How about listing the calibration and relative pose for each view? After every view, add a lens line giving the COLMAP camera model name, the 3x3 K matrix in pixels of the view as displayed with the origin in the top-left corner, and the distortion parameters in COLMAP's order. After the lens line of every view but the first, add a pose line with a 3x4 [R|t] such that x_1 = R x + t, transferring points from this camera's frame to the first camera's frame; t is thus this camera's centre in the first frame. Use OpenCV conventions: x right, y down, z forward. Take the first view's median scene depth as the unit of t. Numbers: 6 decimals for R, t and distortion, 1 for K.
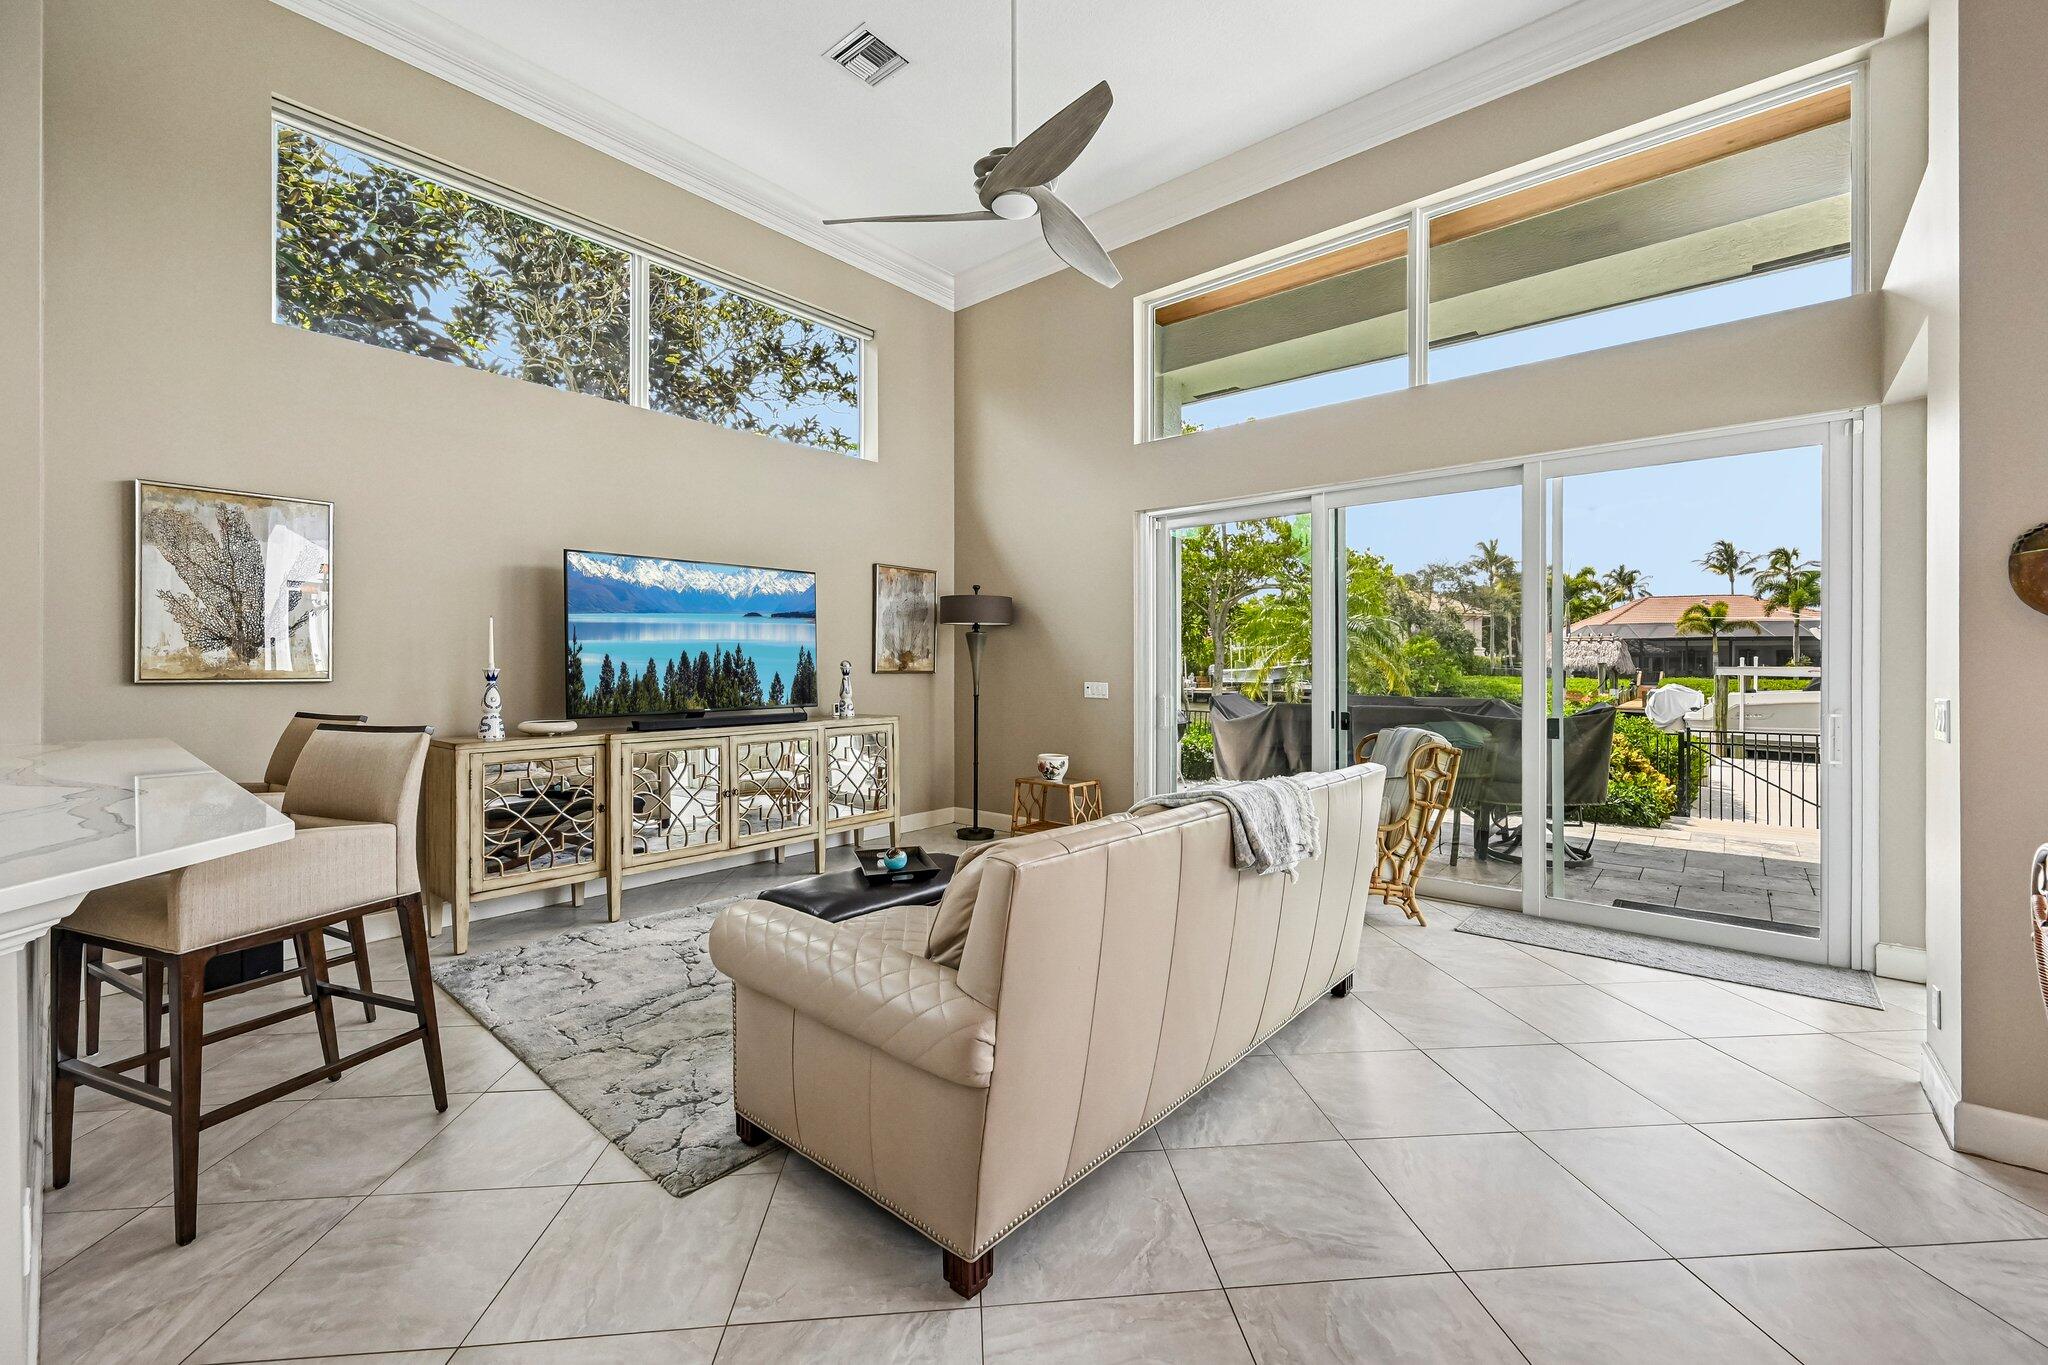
lens RADIAL K [[812.7, 0, 1011.1], [0, 812.7, 670.3], [0, 0, 1]] dist [-0.007985, 0.000531]
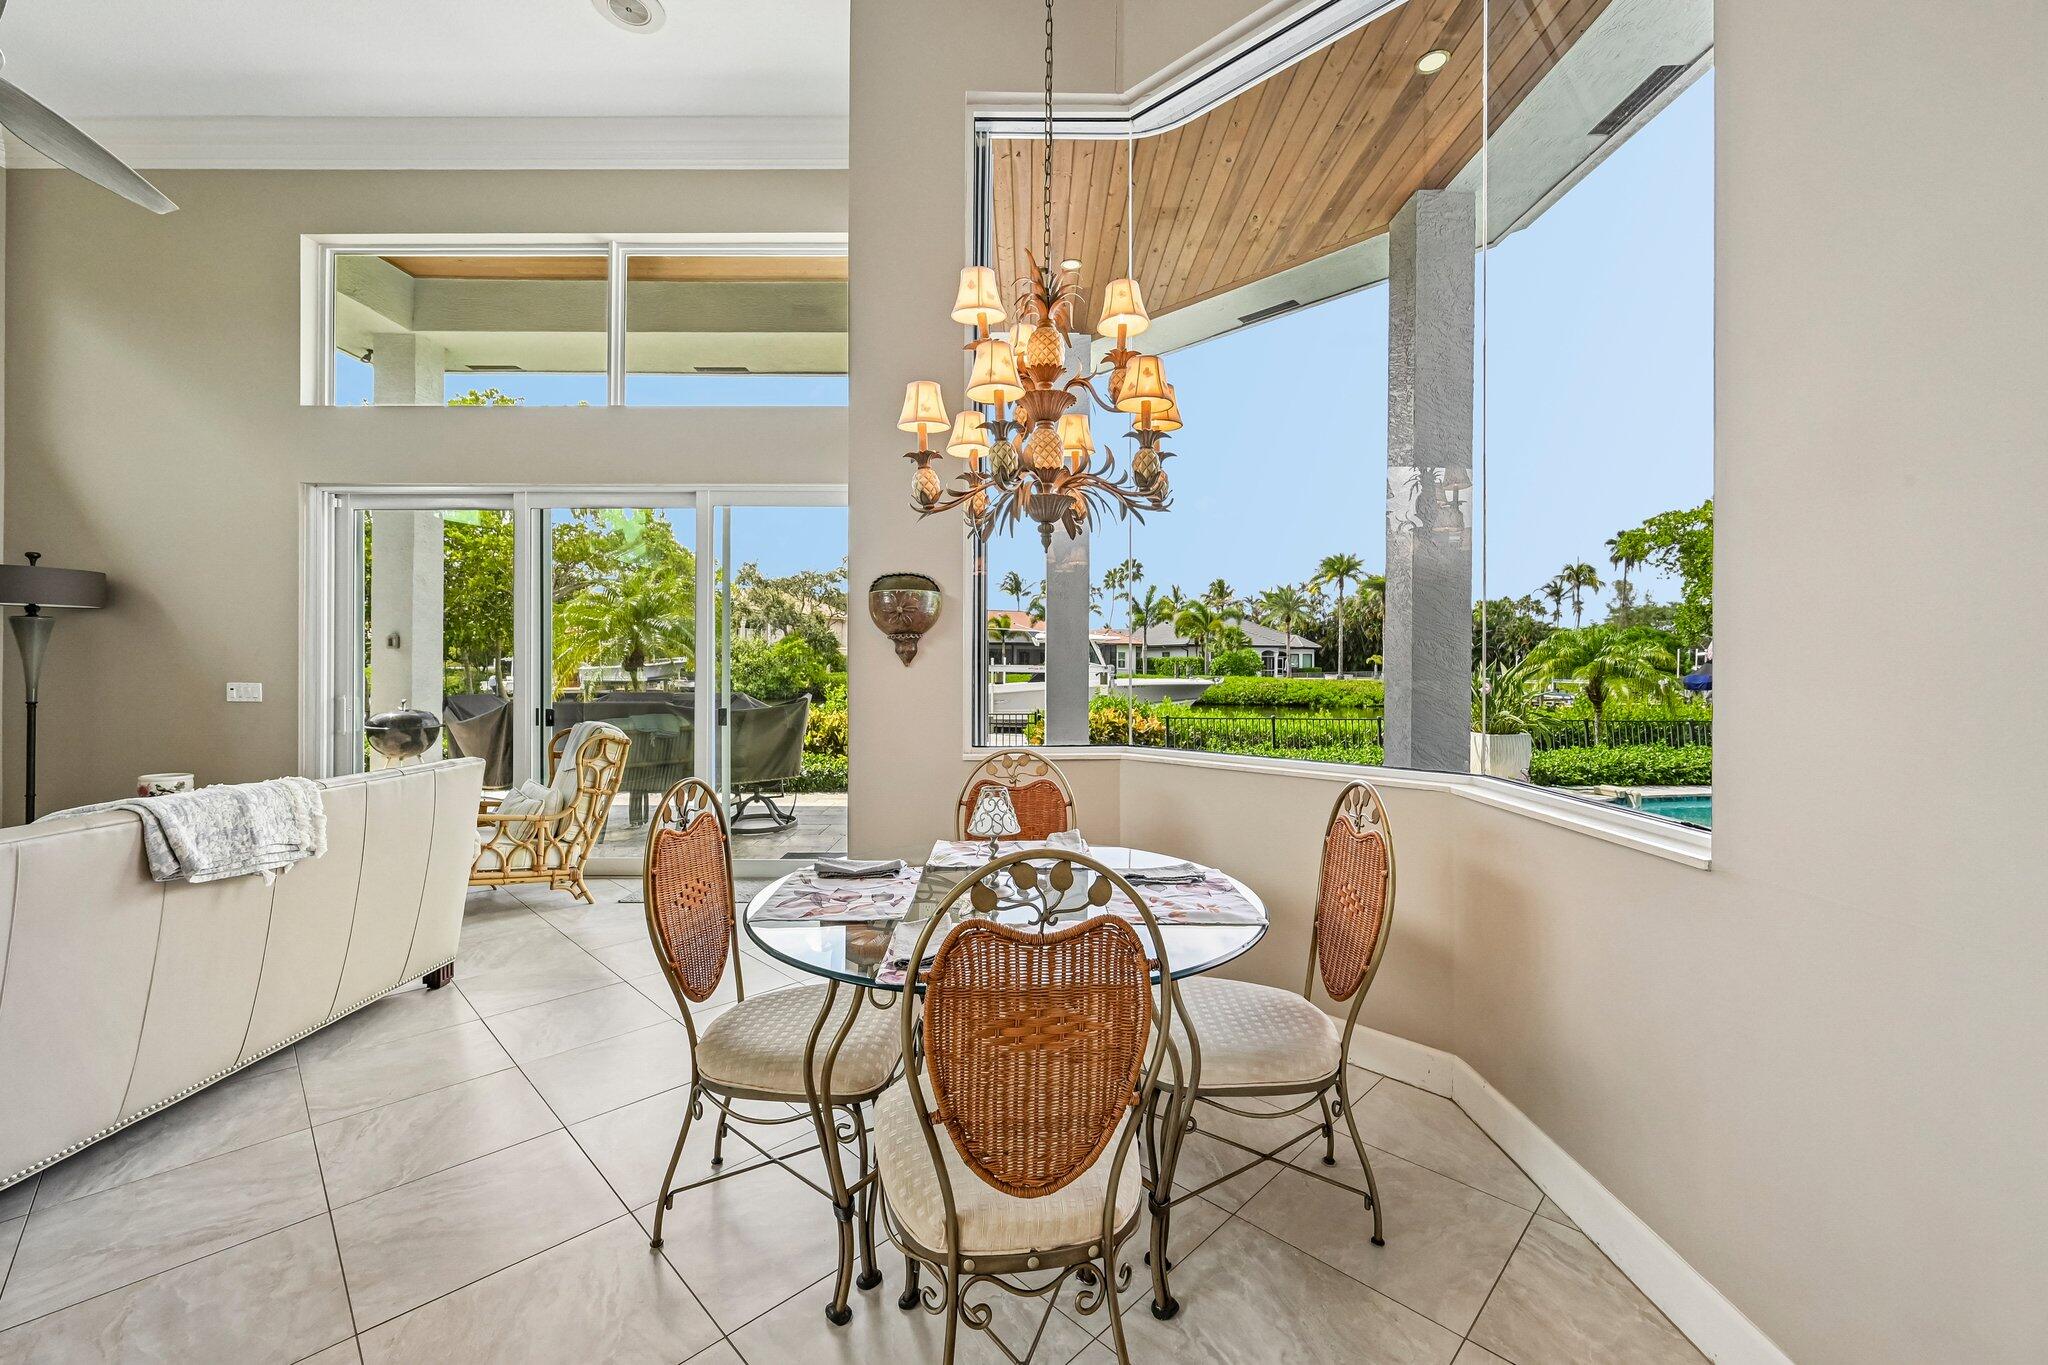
lens RADIAL K [[812.7, 0, 1029.2], [0, 812.7, 662.8], [0, 0, 1]] dist [-0.007985, 0.000531]
pose [[0.747241, 0.002328, 0.664549, 0.160496], [0.001951, 0.999982, -0.005696, 0.000444], [-0.664550, 0.005553, 0.747223, -0.142208]]
